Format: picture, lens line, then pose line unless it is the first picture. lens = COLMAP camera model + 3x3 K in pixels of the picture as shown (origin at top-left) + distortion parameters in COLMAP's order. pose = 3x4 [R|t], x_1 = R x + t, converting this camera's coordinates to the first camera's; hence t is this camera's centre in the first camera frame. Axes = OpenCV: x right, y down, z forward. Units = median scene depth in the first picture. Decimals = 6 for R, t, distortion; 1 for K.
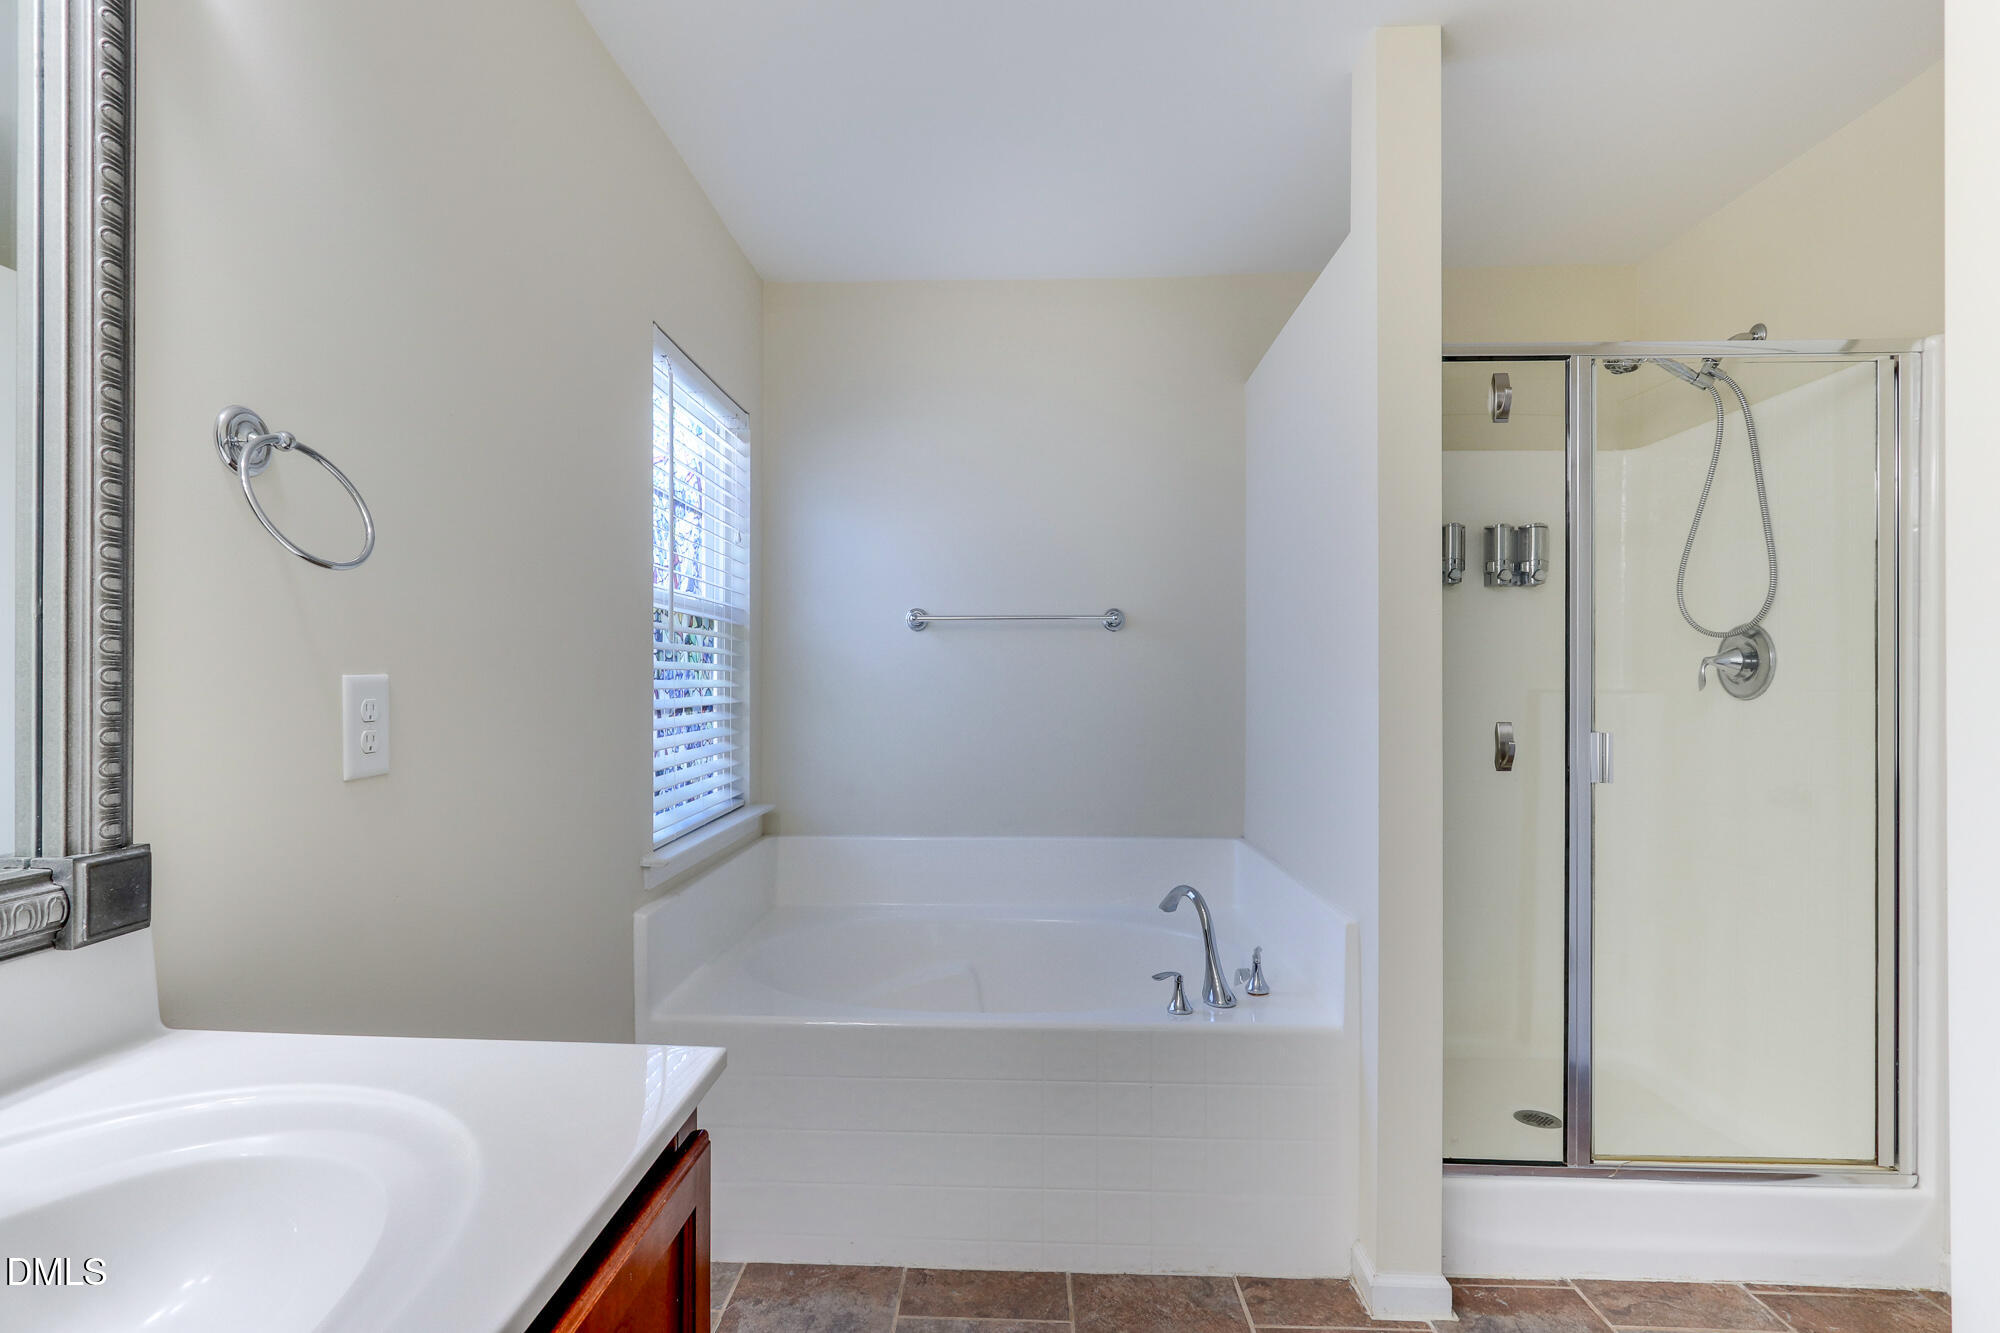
lens RADIAL K [[986.5, 0, 967.3], [0, 986.5, 679.6], [0, 0, 1]] dist [-0.004291, 0.001161]
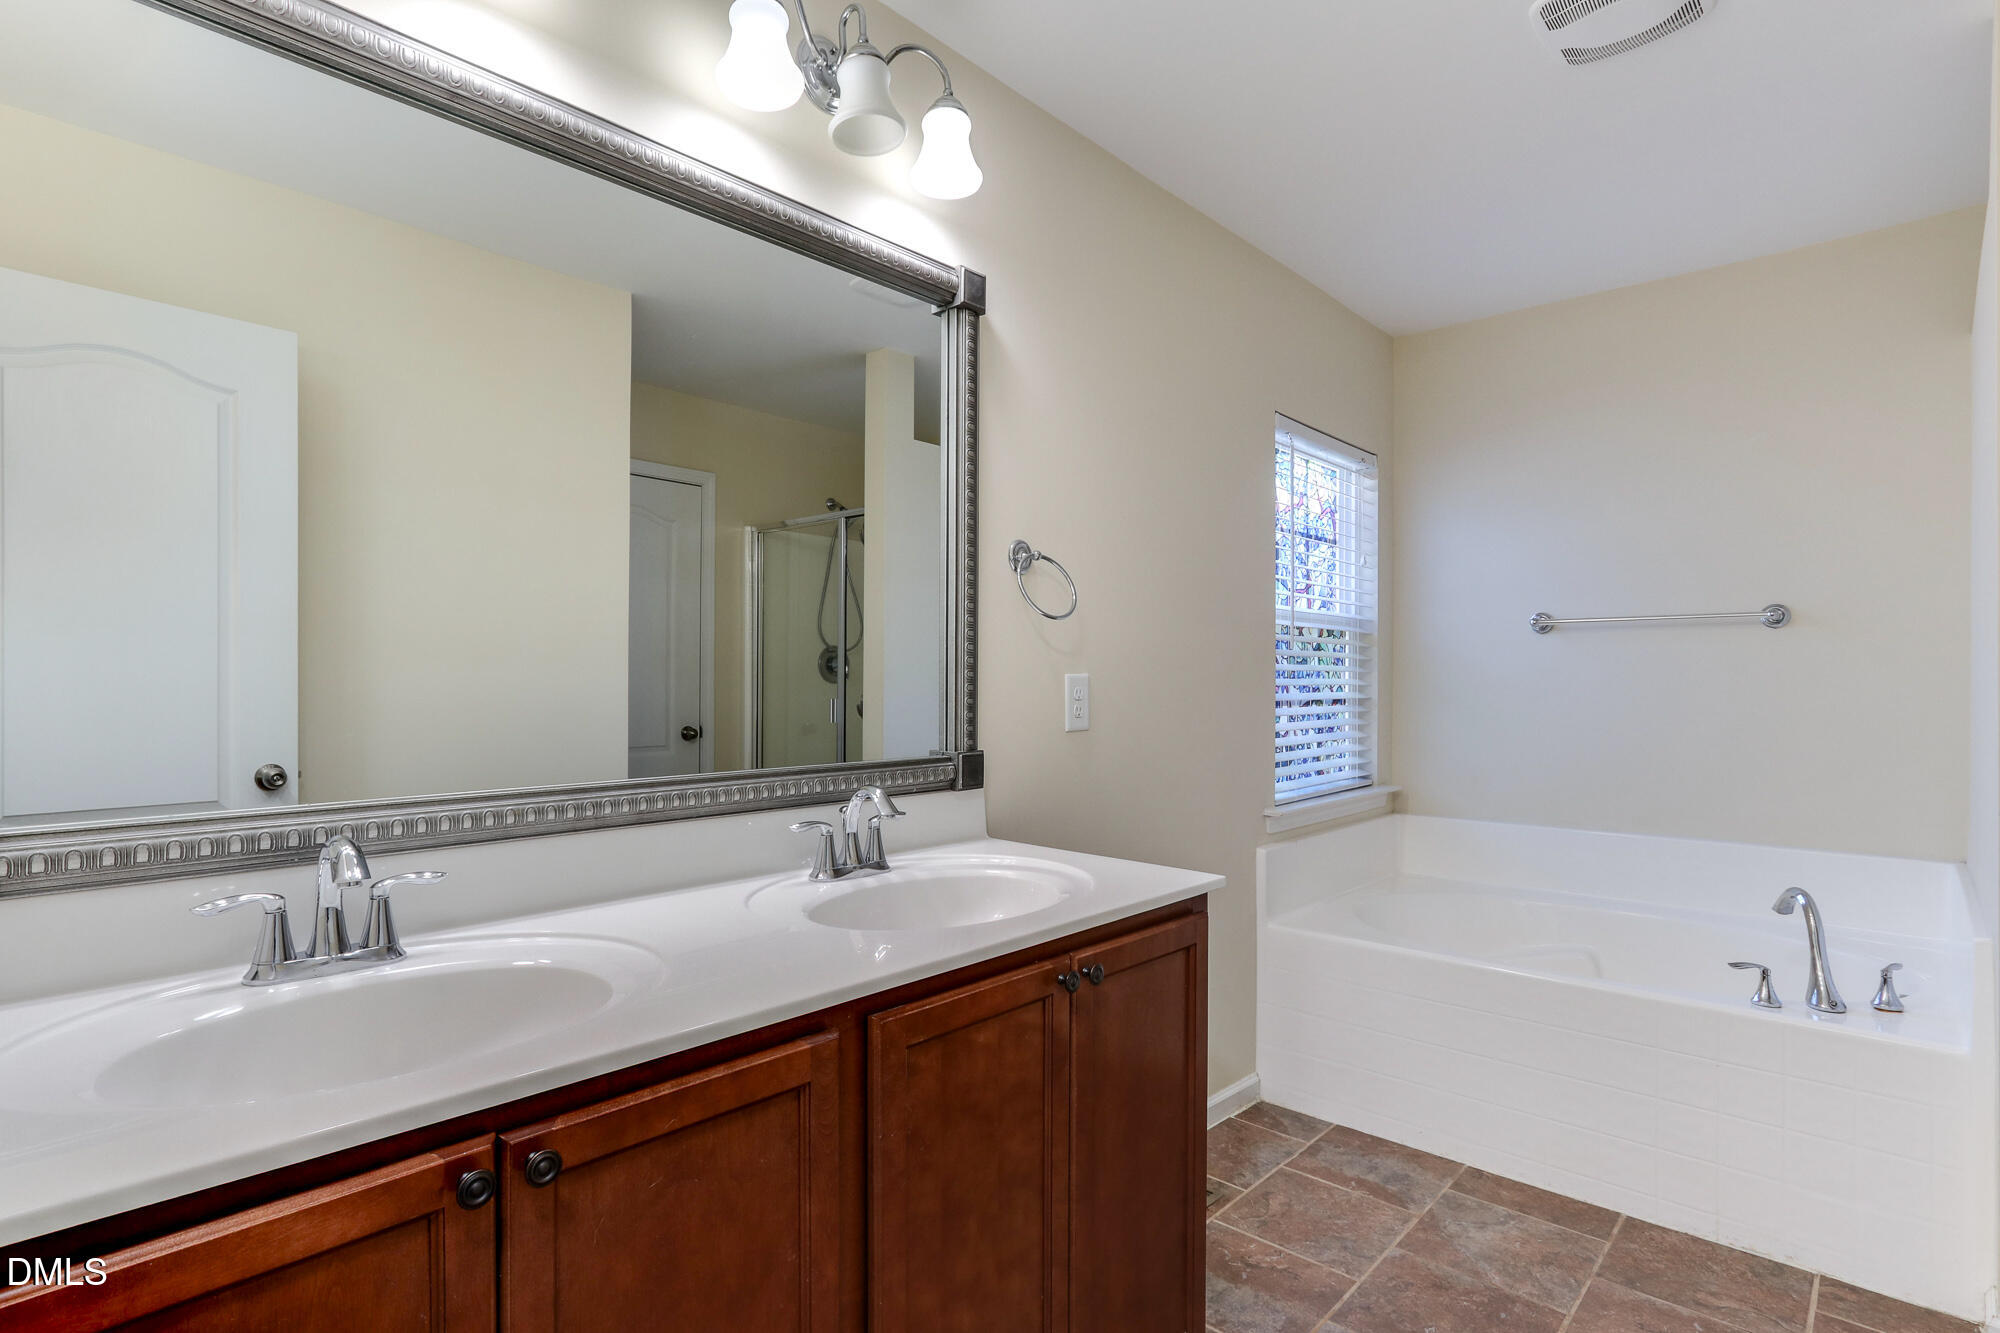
lens RADIAL K [[986.5, 0, 967.3], [0, 986.5, 679.6], [0, 0, 1]] dist [-0.004291, 0.001161]
pose [[0.753468, -0.001079, -0.657483, 0.253128], [-0.001169, 0.999995, -0.002981, 0.006531], [0.657483, 0.003014, 0.753463, -0.292846]]
